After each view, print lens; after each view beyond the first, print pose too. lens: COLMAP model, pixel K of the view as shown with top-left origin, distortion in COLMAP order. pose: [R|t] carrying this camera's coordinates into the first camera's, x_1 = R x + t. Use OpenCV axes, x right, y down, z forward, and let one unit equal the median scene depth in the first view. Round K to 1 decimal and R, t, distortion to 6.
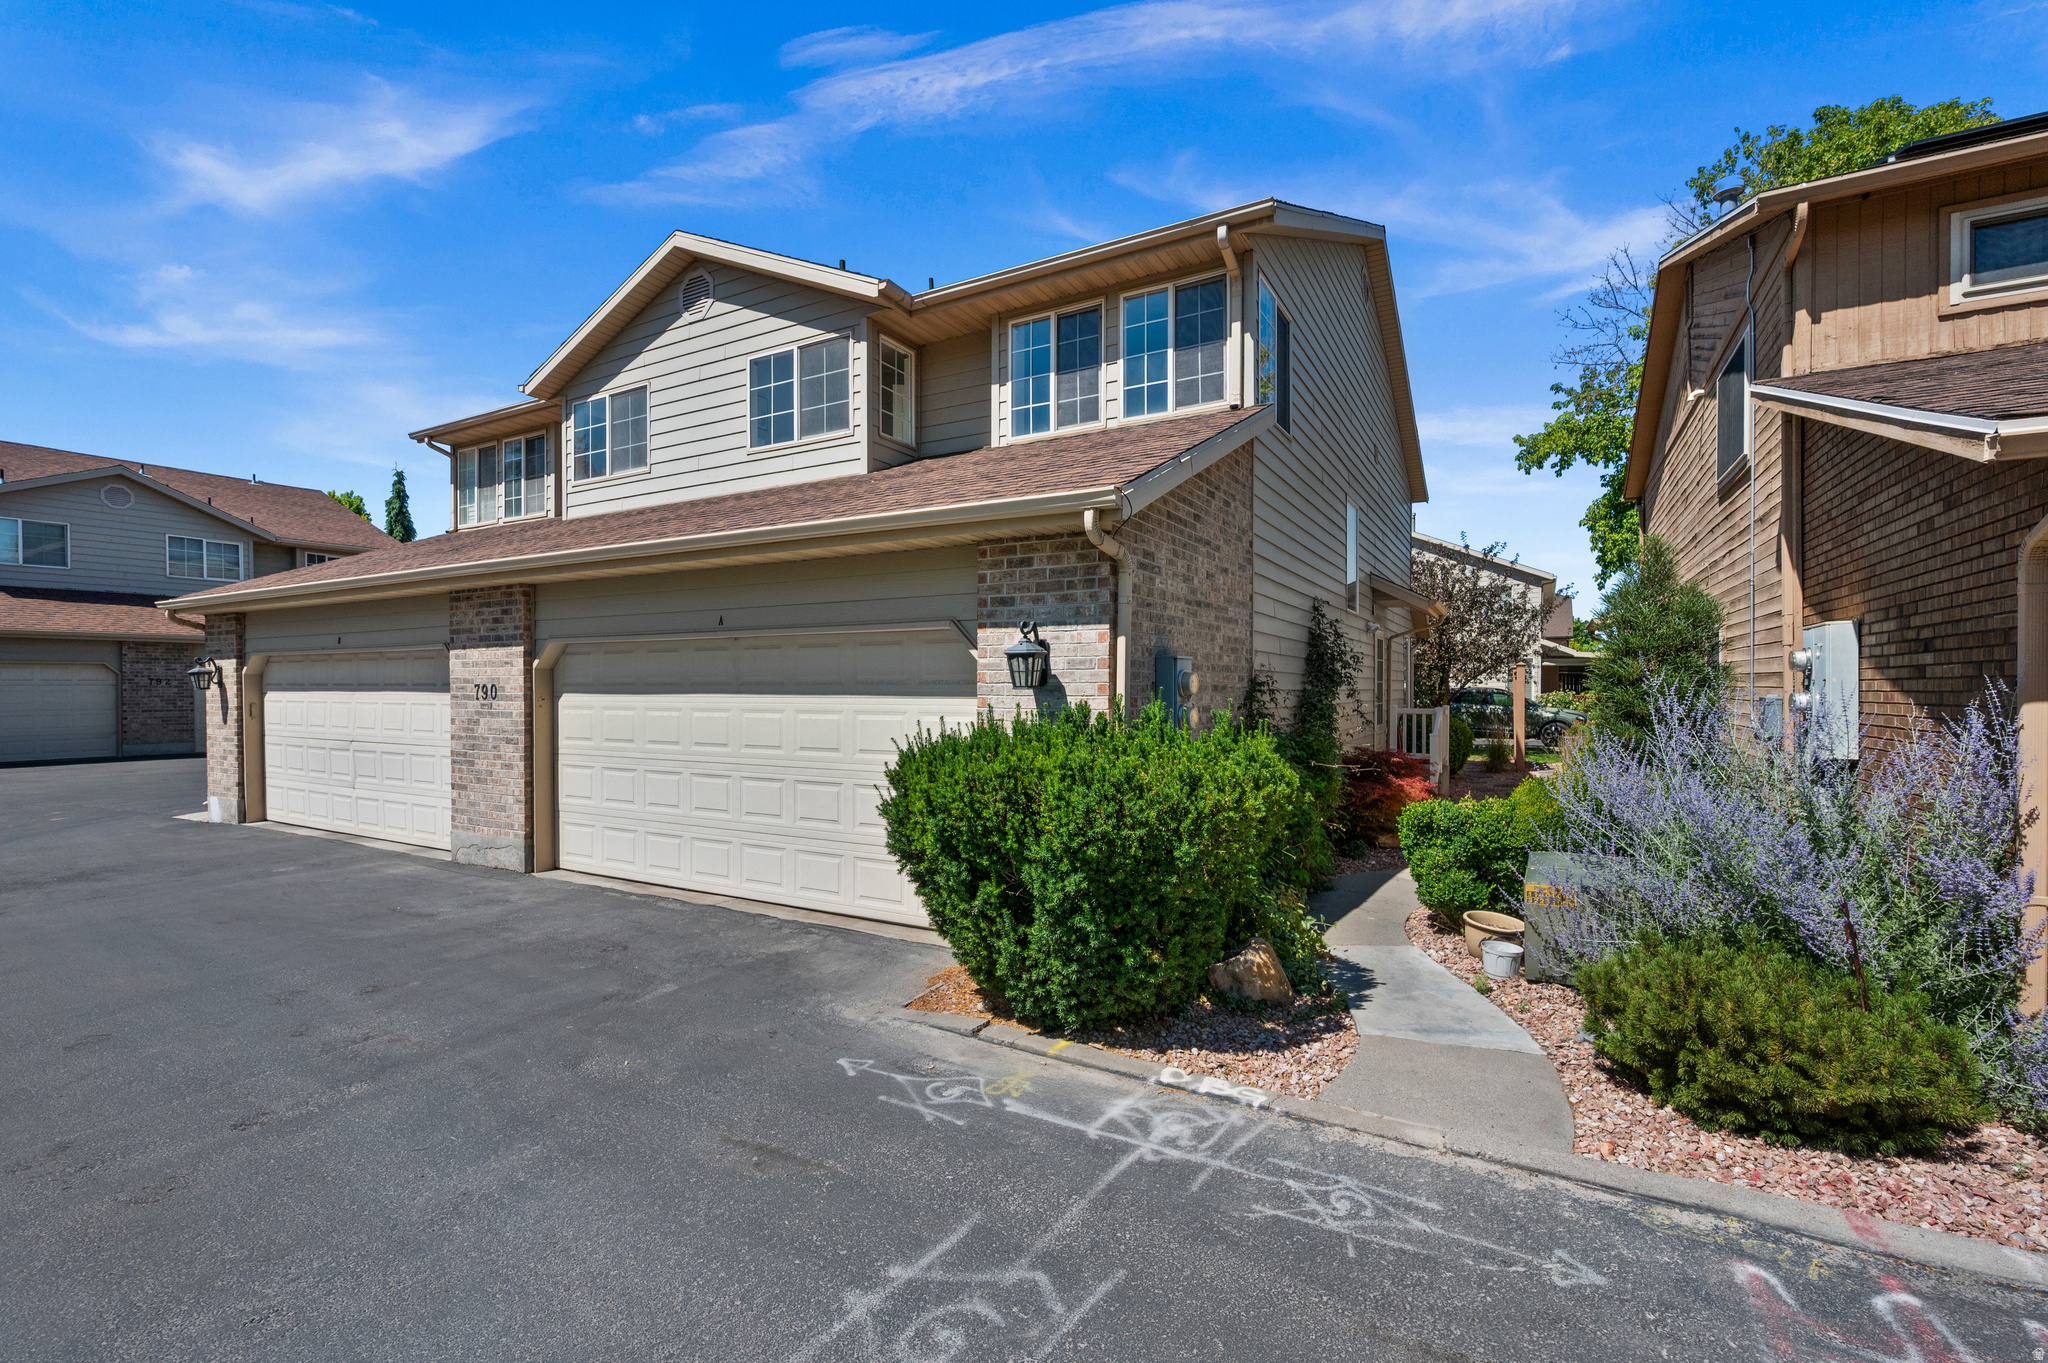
lens RADIAL K [[859.8, 0, 1044.8], [0, 859.8, 686.7], [0, 0, 1]] dist [0.000890, -0.001352]
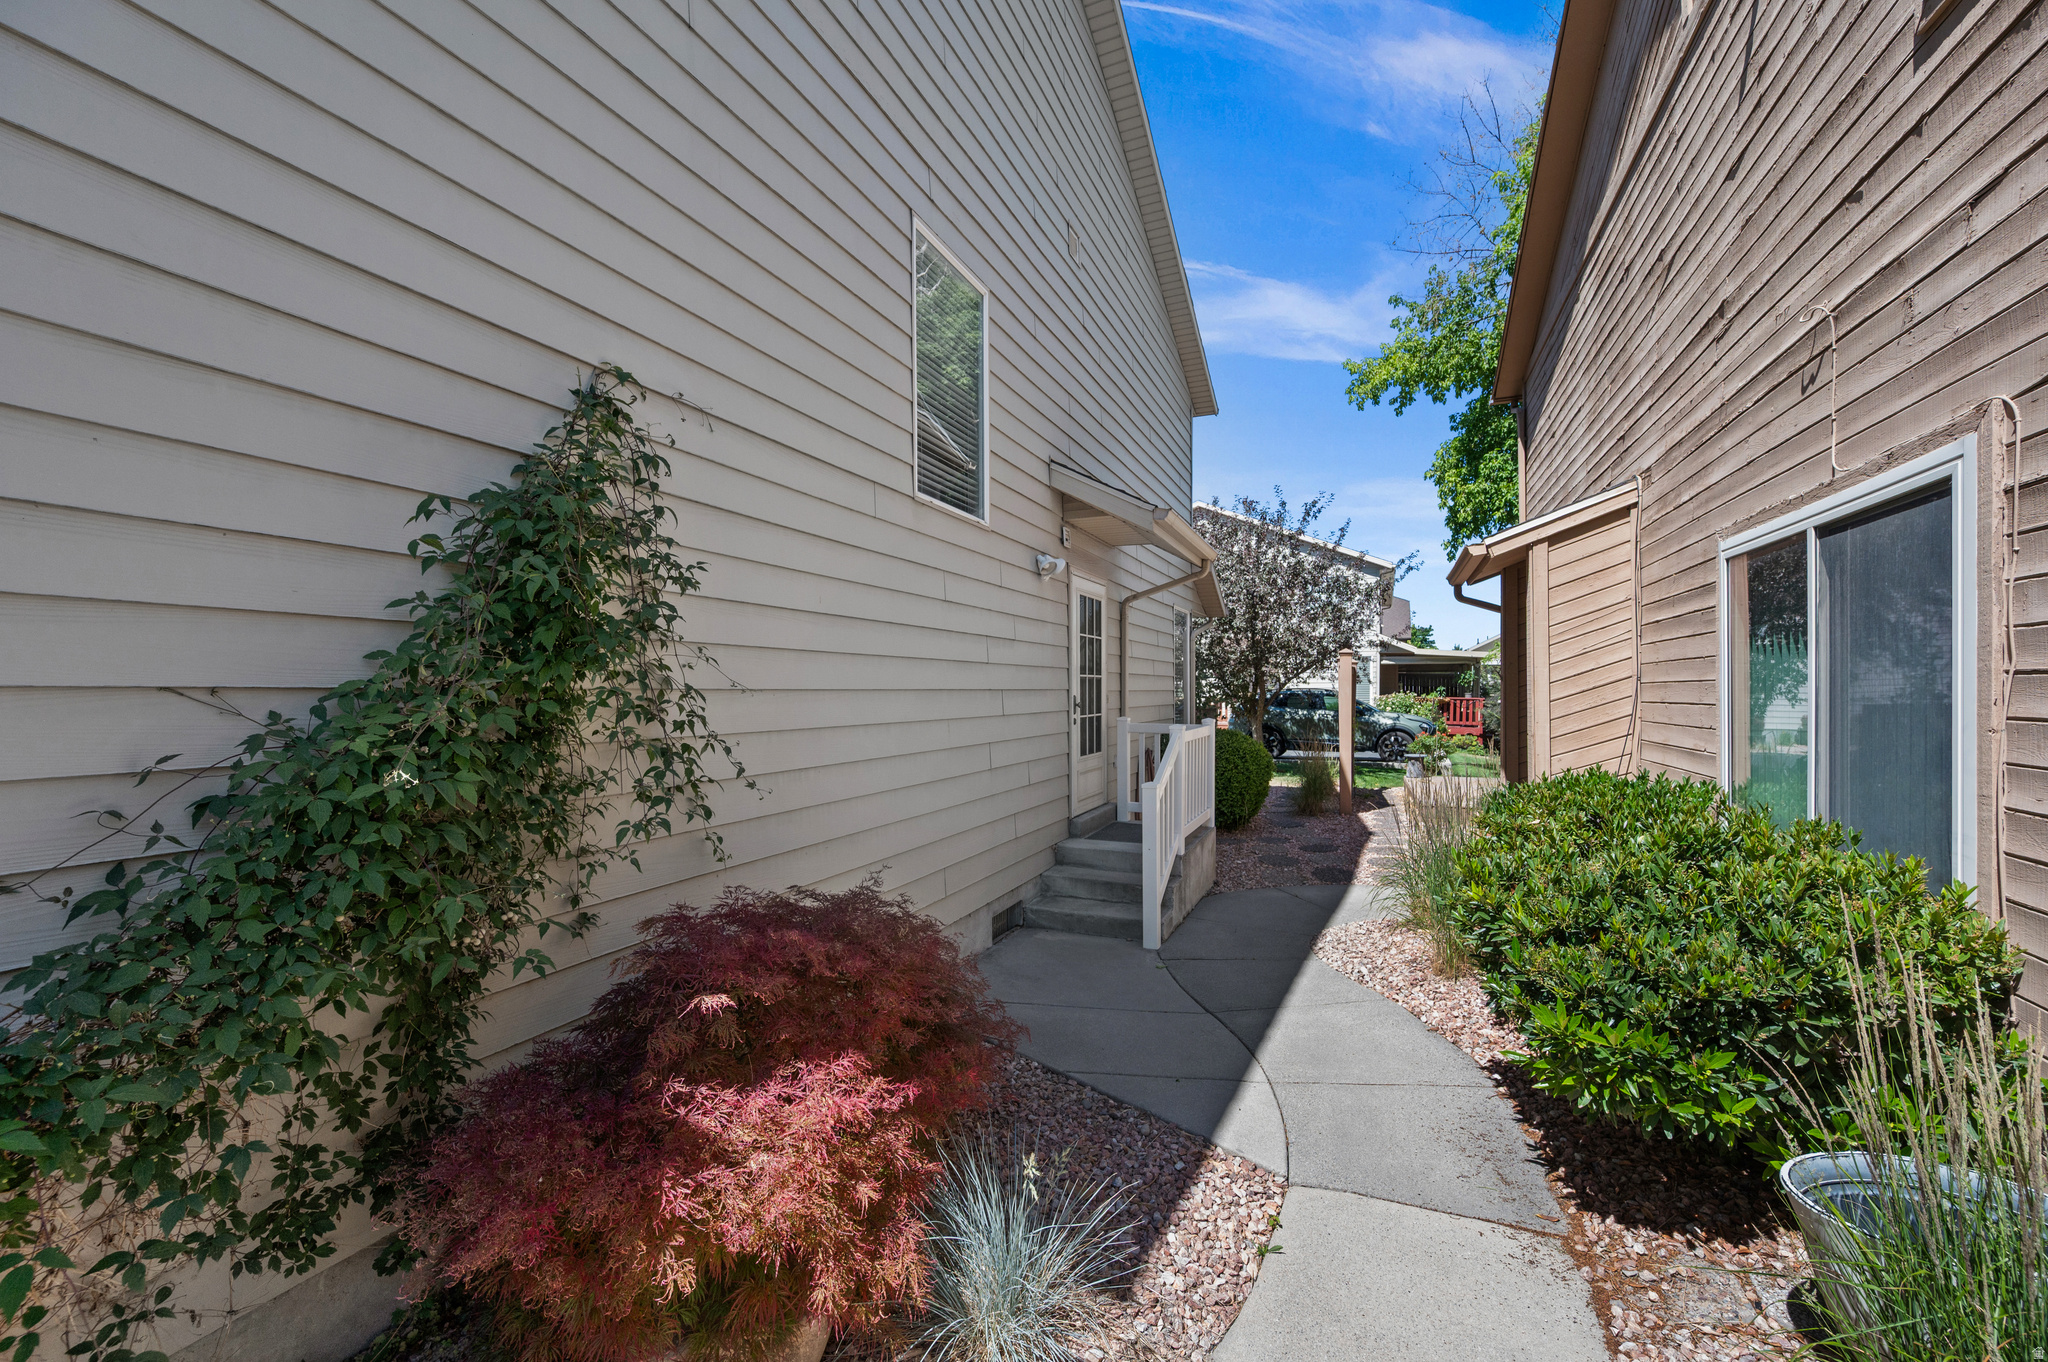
lens RADIAL K [[823.6, 0, 1008.9], [0, 823.6, 686.5], [0, 0, 1]] dist [0.002360, -0.000848]
pose [[0.995303, -0.000416, 0.096807, 0.179732], [0.000712, 0.999995, -0.003030, 0.001970], [-0.096806, 0.003085, 0.995299, 0.301762]]
